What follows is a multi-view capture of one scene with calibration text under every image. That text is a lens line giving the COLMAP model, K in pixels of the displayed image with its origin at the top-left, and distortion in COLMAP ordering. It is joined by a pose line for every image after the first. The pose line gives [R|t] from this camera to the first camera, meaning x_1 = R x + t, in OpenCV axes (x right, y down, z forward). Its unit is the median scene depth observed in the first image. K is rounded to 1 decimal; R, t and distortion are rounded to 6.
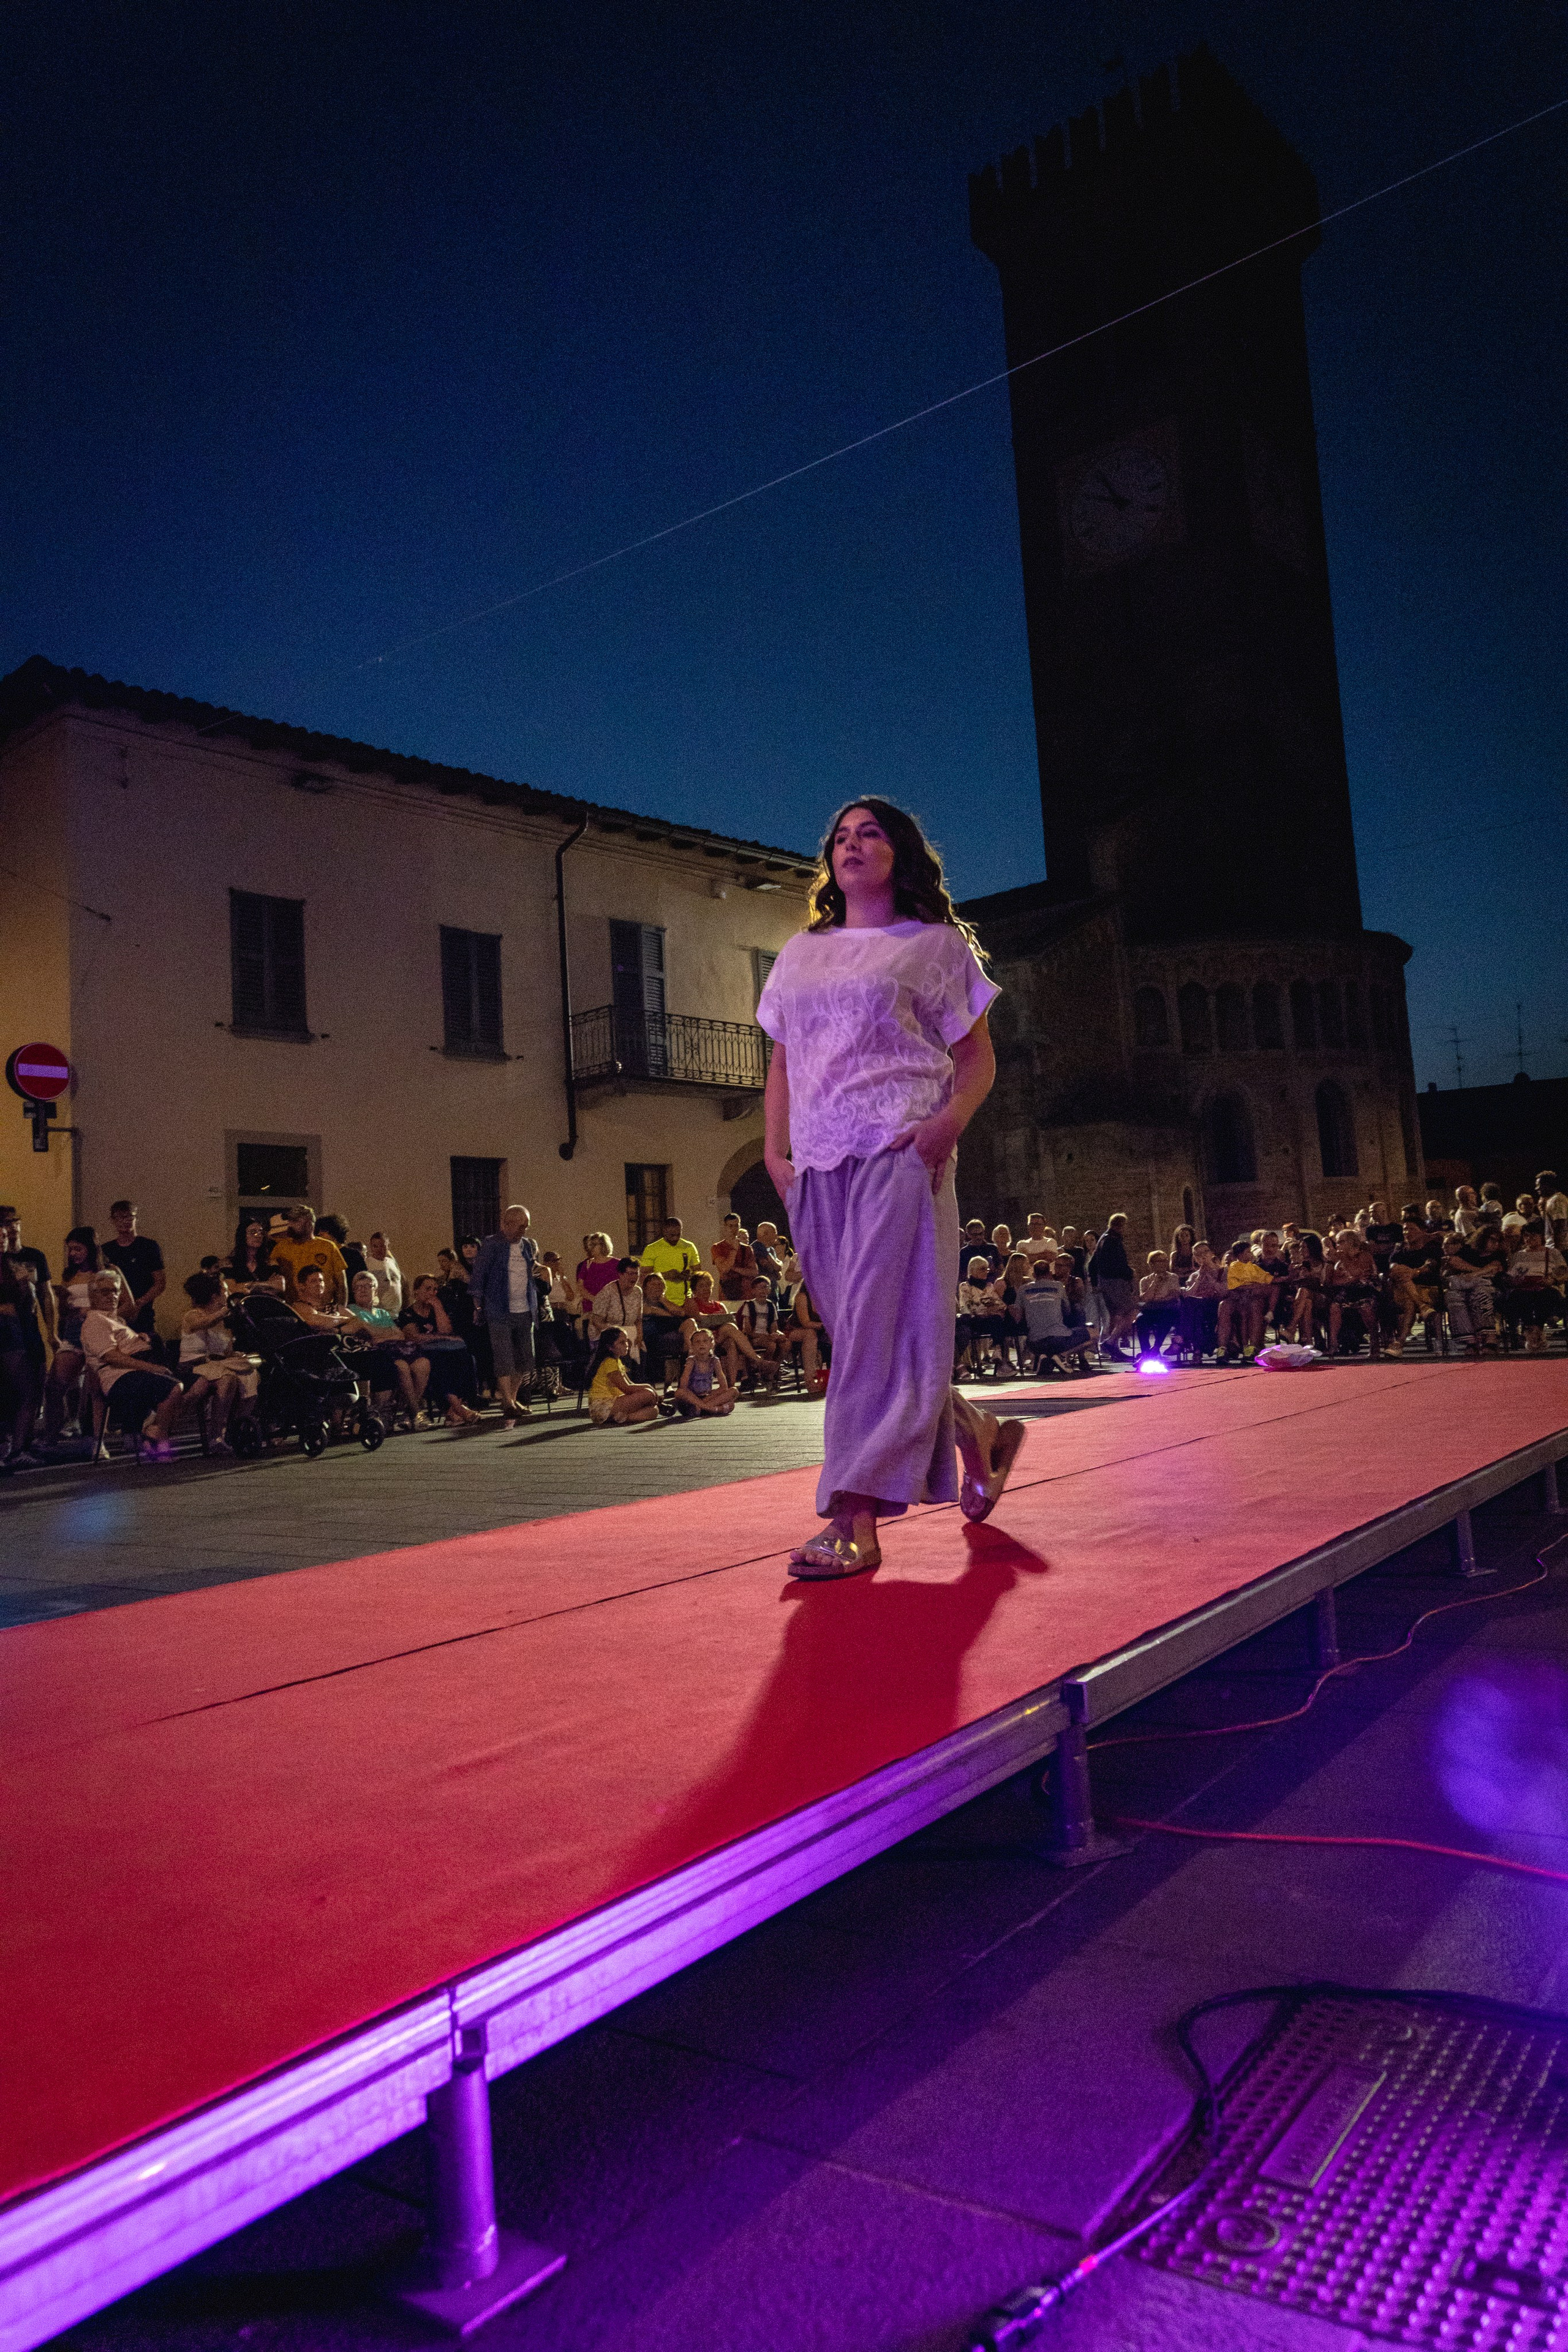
lens RADIAL K [[1576.7, 0, 788.0], [0, 1576.7, 1155.2], [0, 0, 1]] dist [0.006238, -0.016886]
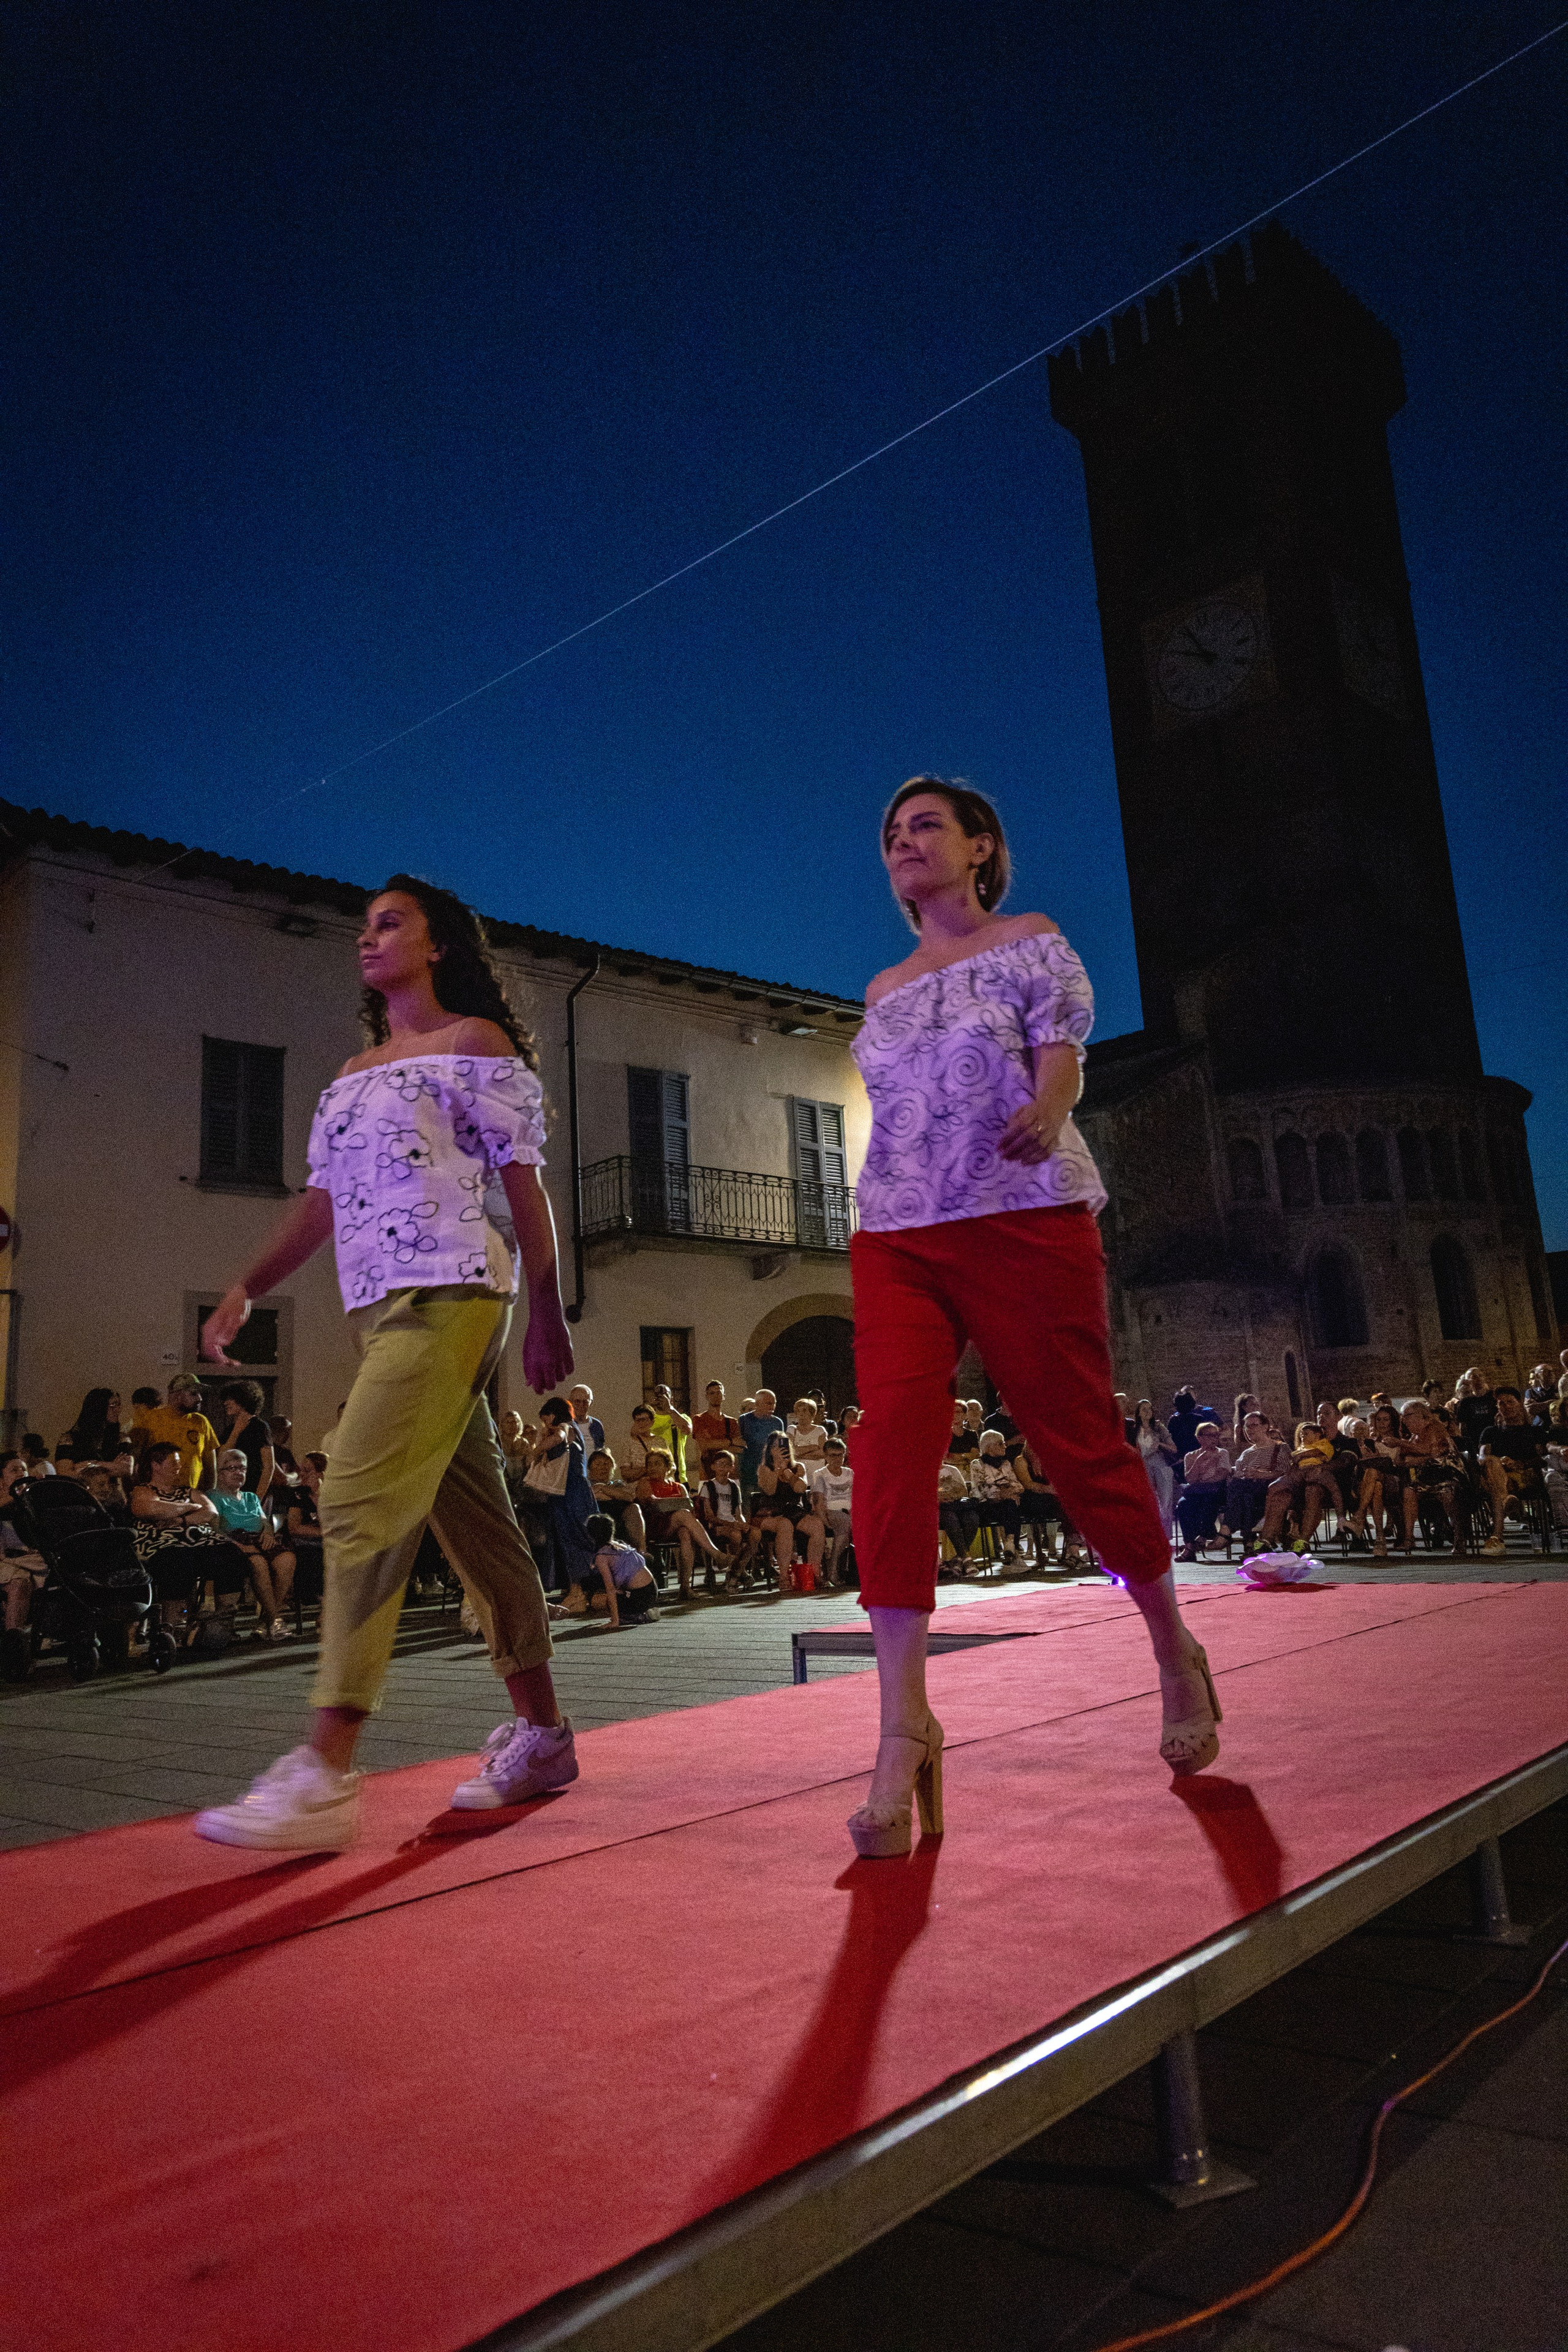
lens RADIAL K [[1576.7, 0, 783.9], [0, 1576.7, 1166.7], [0, 0, 1]] dist [0.006238, -0.016886]
pose [[0.996708, -0.014284, -0.079803, 0.055110], [0.006306, 0.995033, -0.099345, 0.003994], [0.080826, 0.098514, 0.991848, 0.082300]]
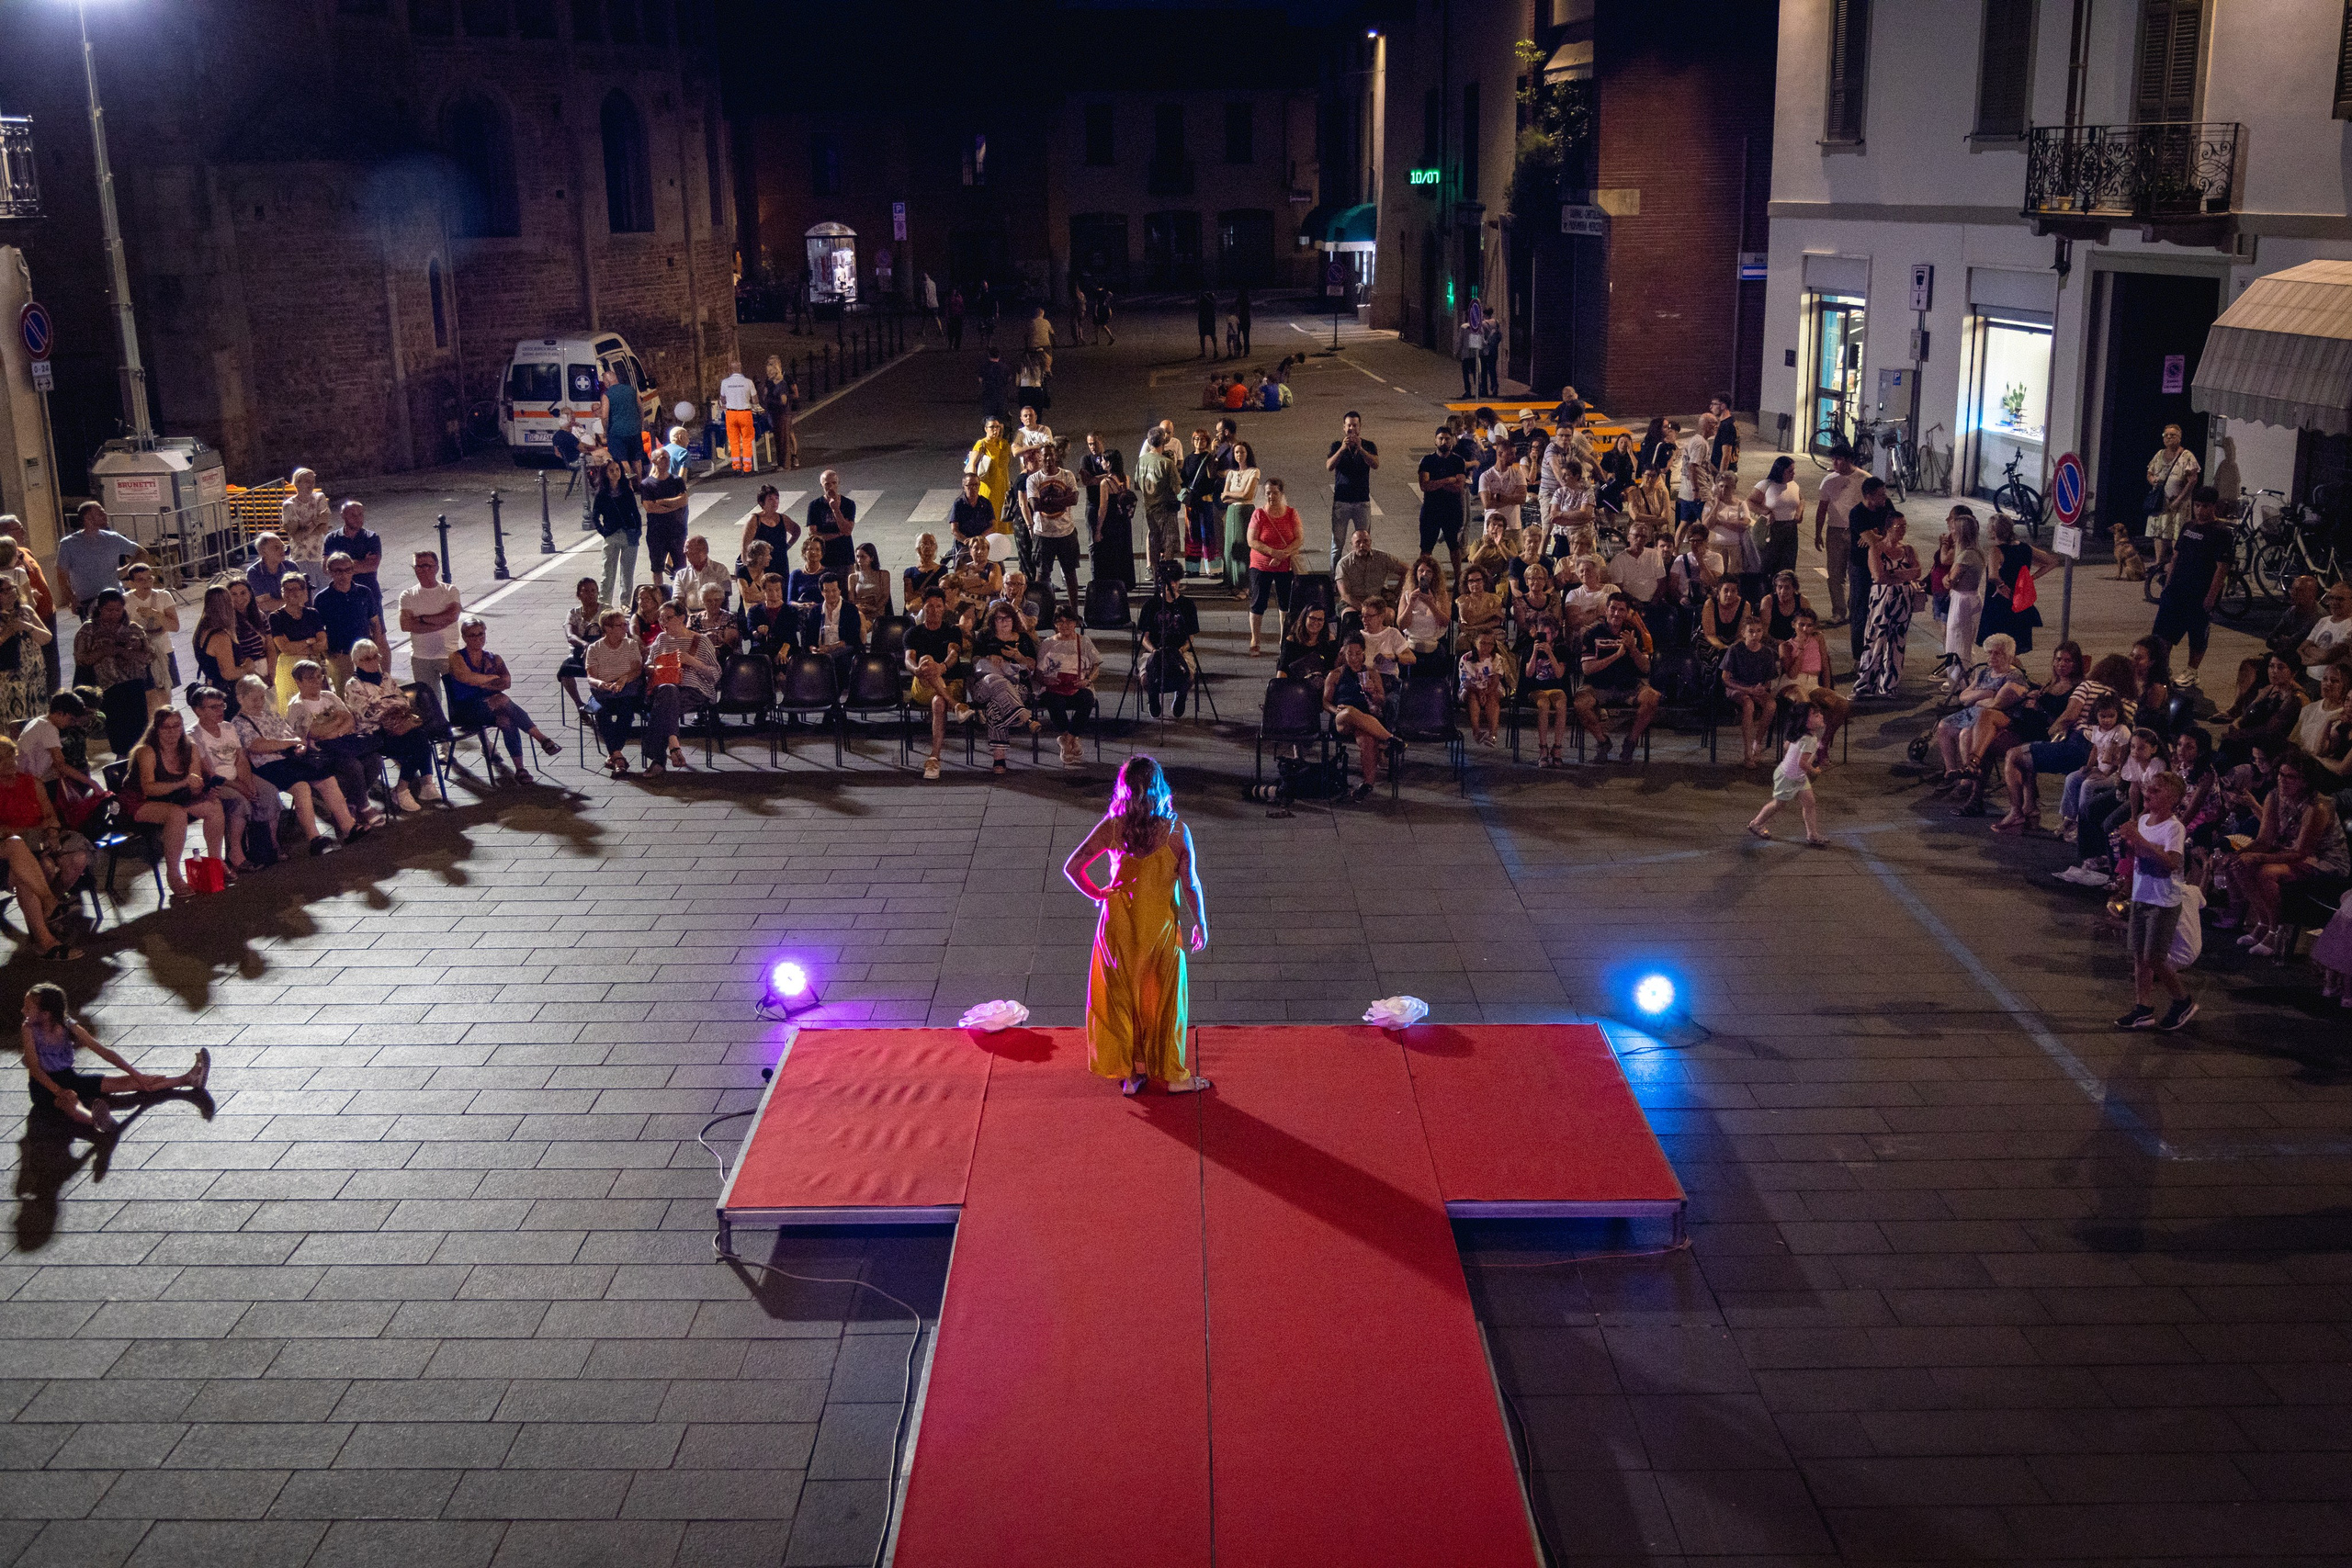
lens RADIAL K [[2288.6, 0, 1168.7], [0, 2288.6, 707.1], [0, 0, 1]] dist [0.000302, 0.000000]
pose [[0.809500, -0.088025, 0.580484, -0.136054], [-0.095716, 0.955685, 0.278398, -0.163974], [-0.579265, -0.280924, 0.765201, -0.007871]]
